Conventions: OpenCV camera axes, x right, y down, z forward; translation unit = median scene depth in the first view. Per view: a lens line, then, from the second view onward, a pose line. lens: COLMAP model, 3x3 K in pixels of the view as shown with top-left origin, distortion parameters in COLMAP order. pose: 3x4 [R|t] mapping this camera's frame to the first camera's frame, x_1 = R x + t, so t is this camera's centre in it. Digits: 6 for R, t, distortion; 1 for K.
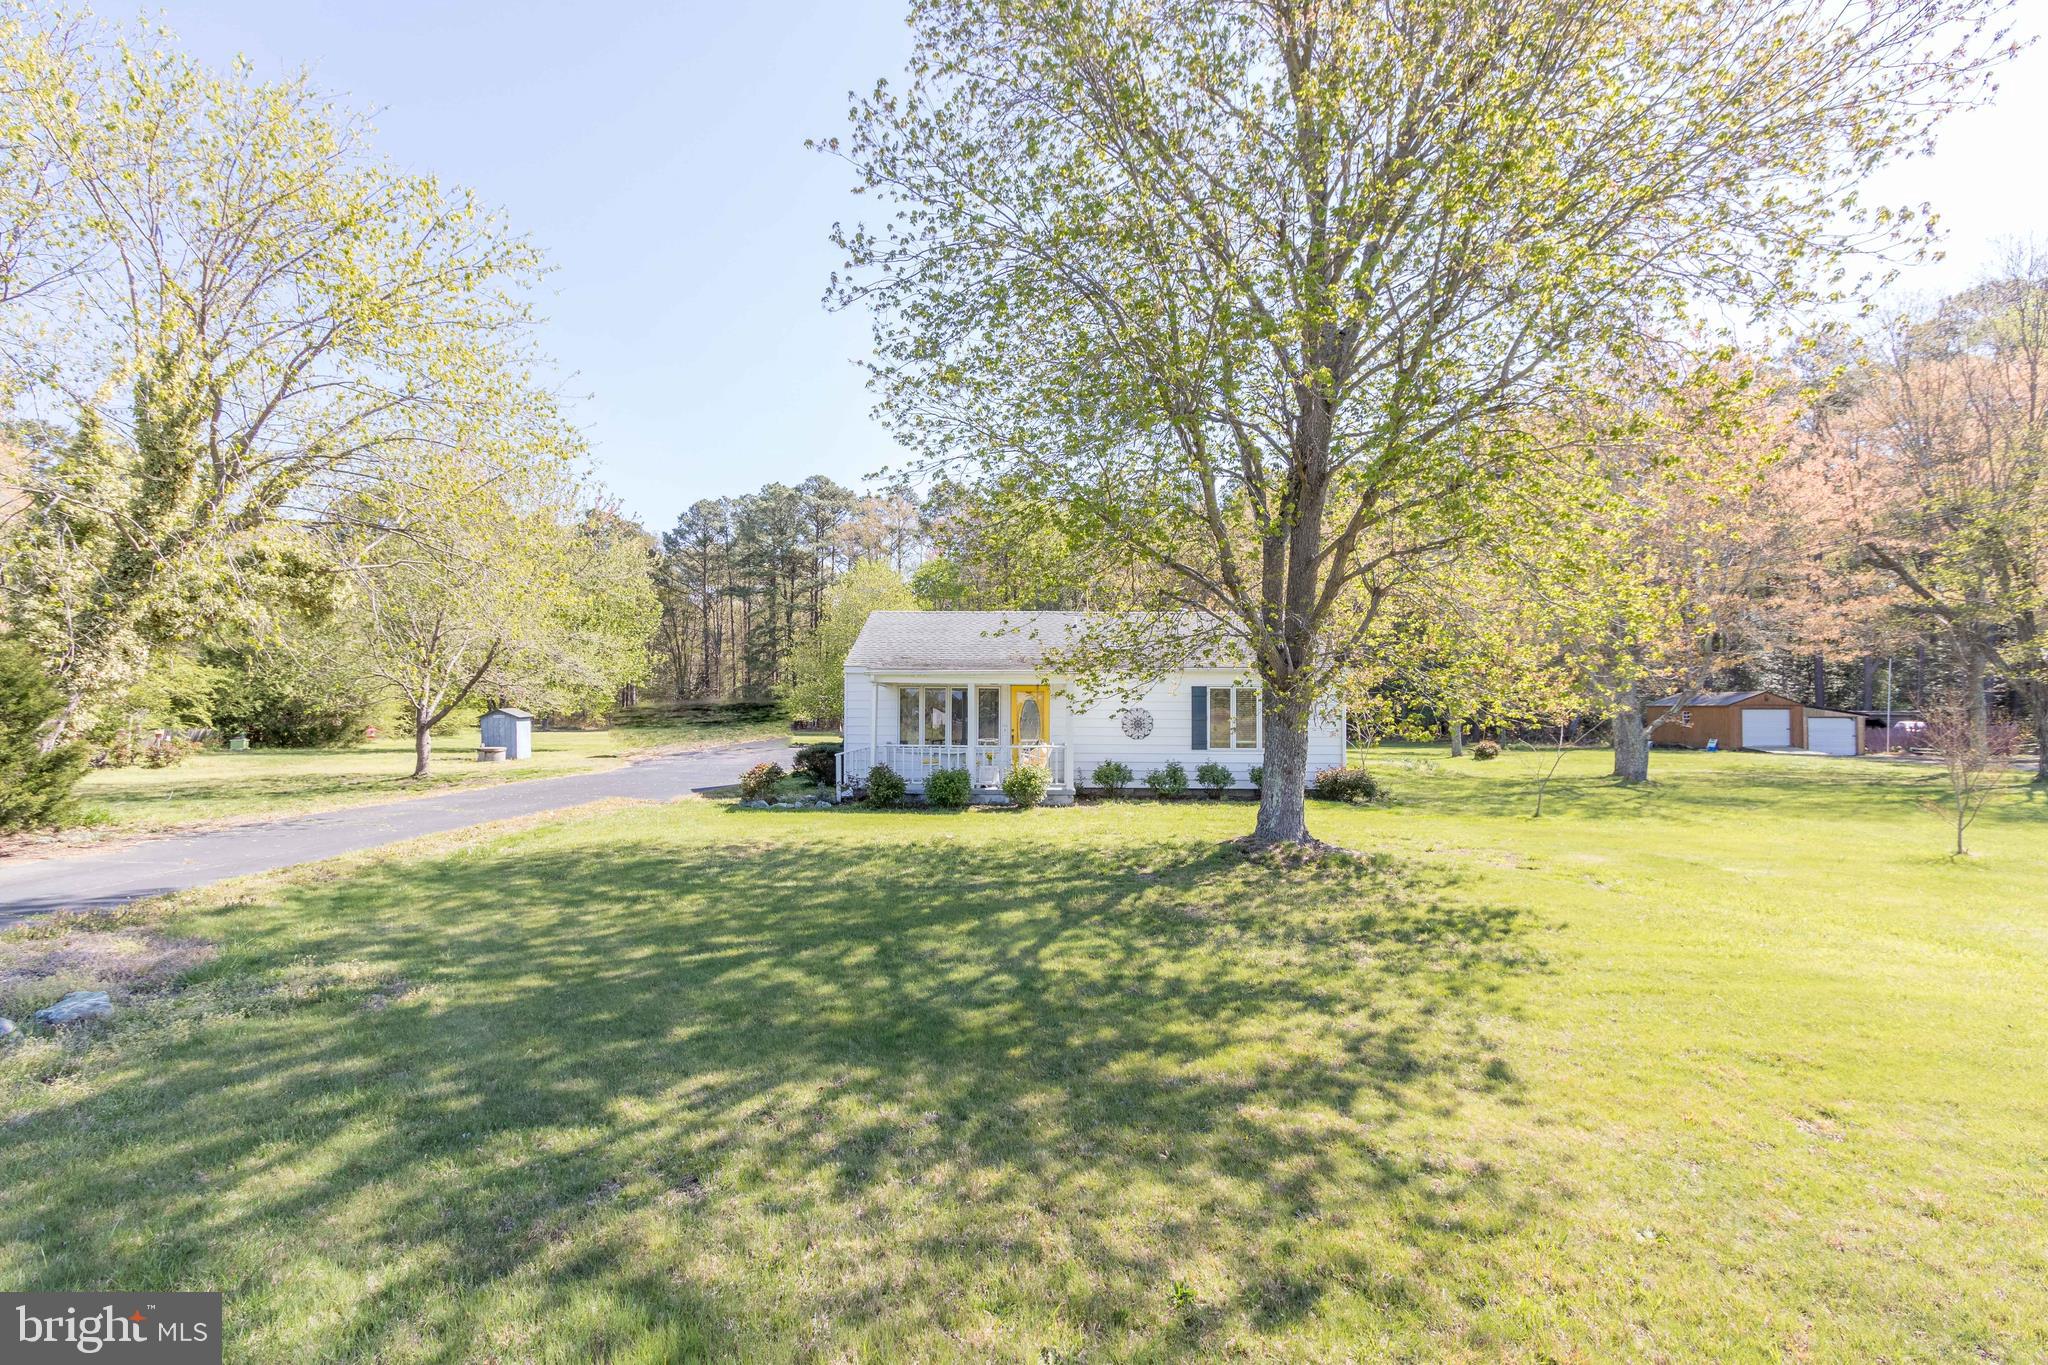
lens RADIAL K [[937.9, 0, 1021.7], [0, 937.9, 689.7], [0, 0, 1]] dist [0.013689, -0.000017]
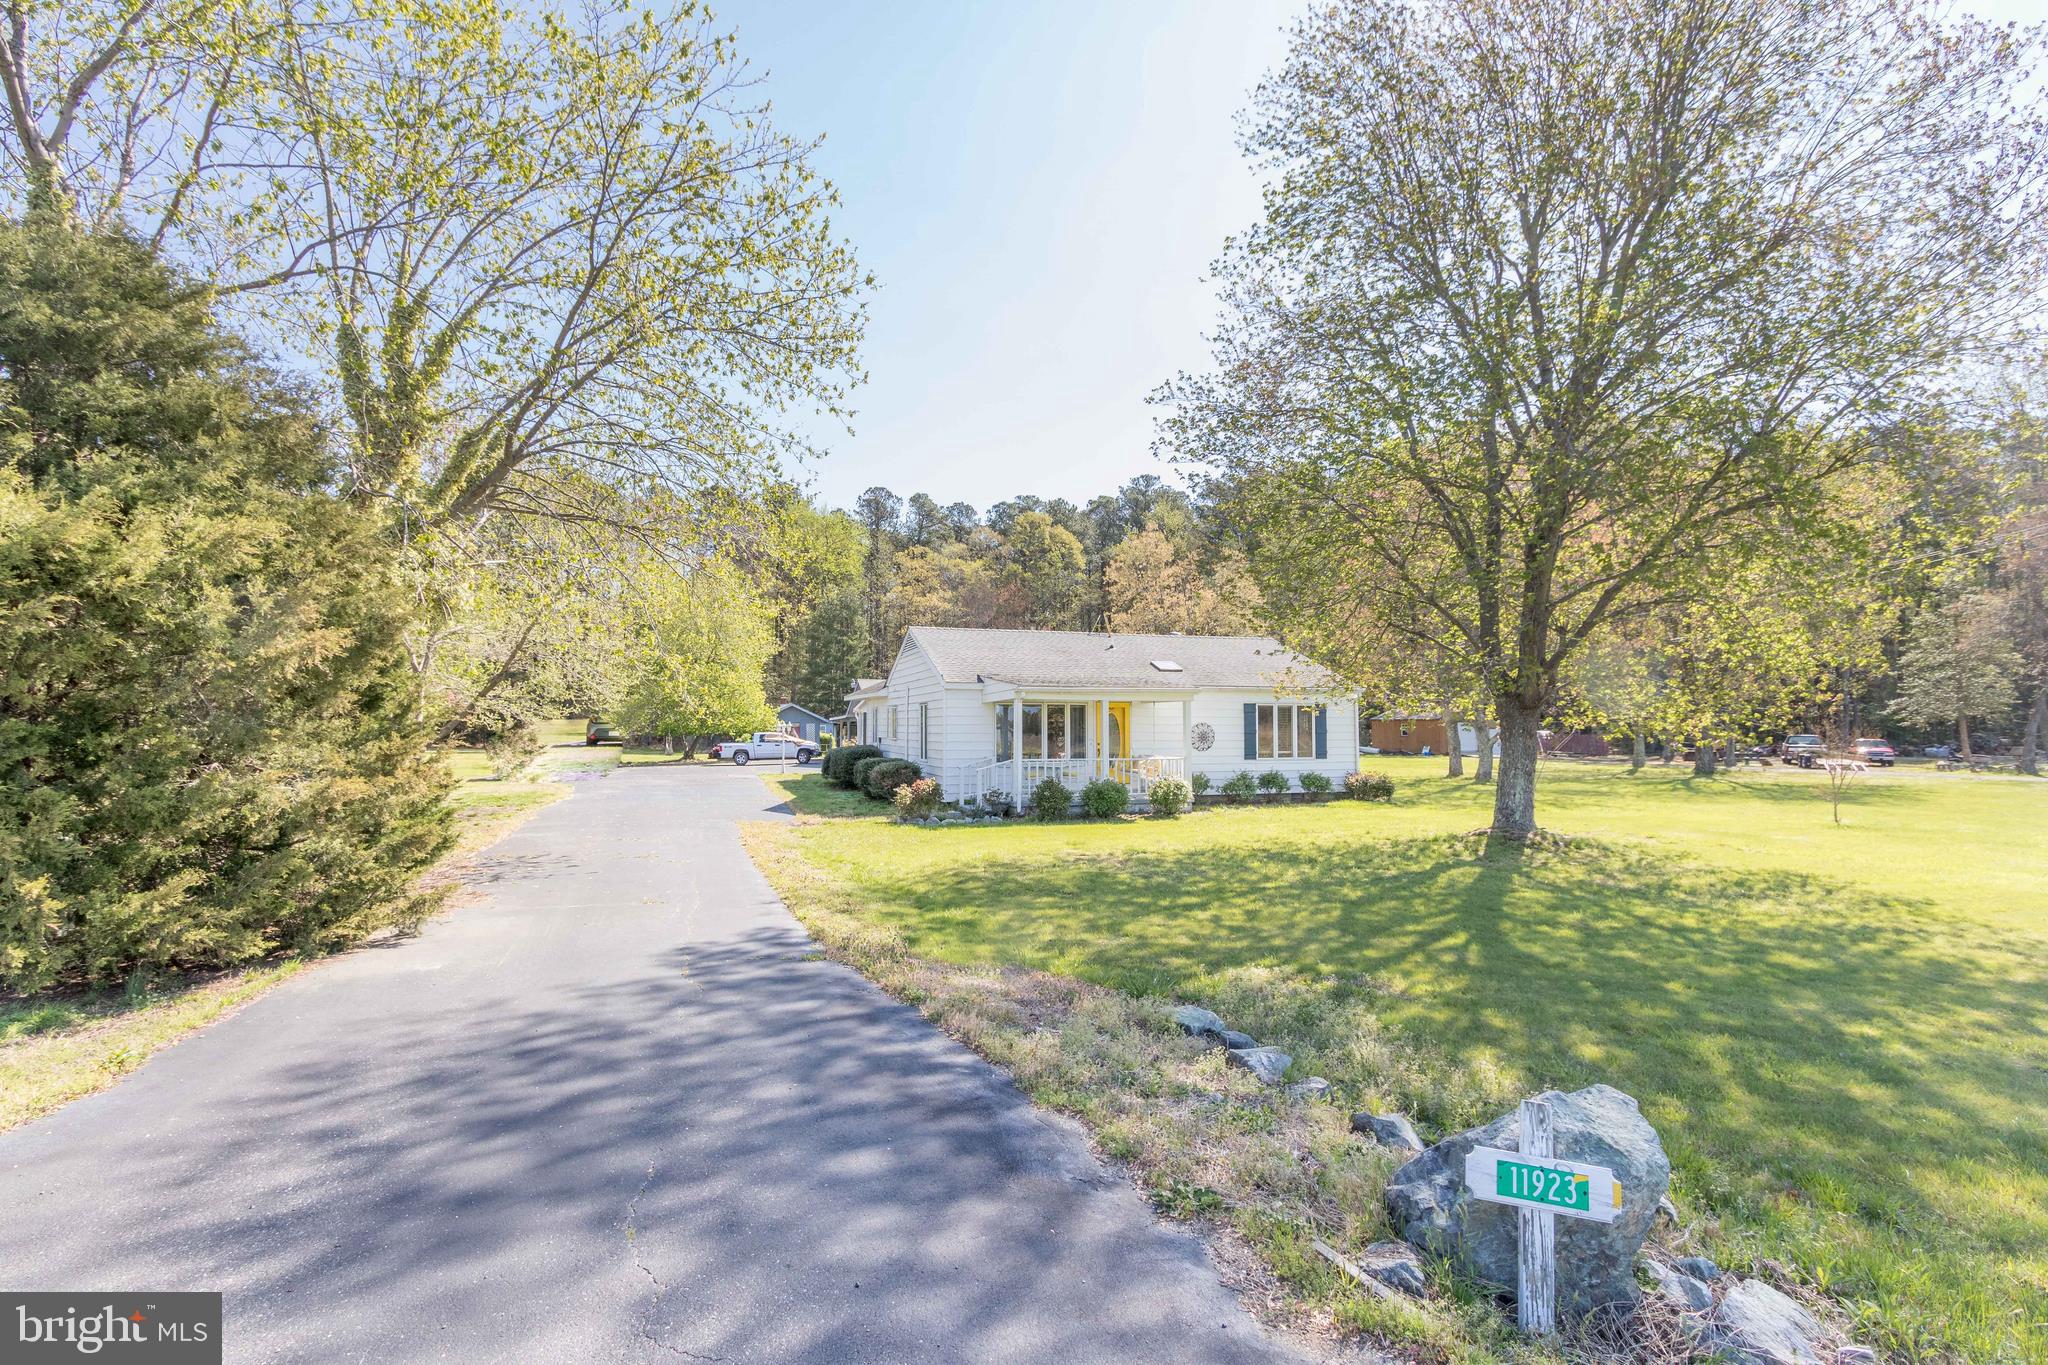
lens RADIAL K [[937.9, 0, 1013.6], [0, 937.9, 683.8], [0, 0, 1]] dist [0.013689, -0.000017]
pose [[0.946367, 0.010807, 0.322913, -0.446482], [-0.004124, 0.999763, -0.021374, -0.001821], [-0.323068, 0.018896, 0.946187, 0.025400]]
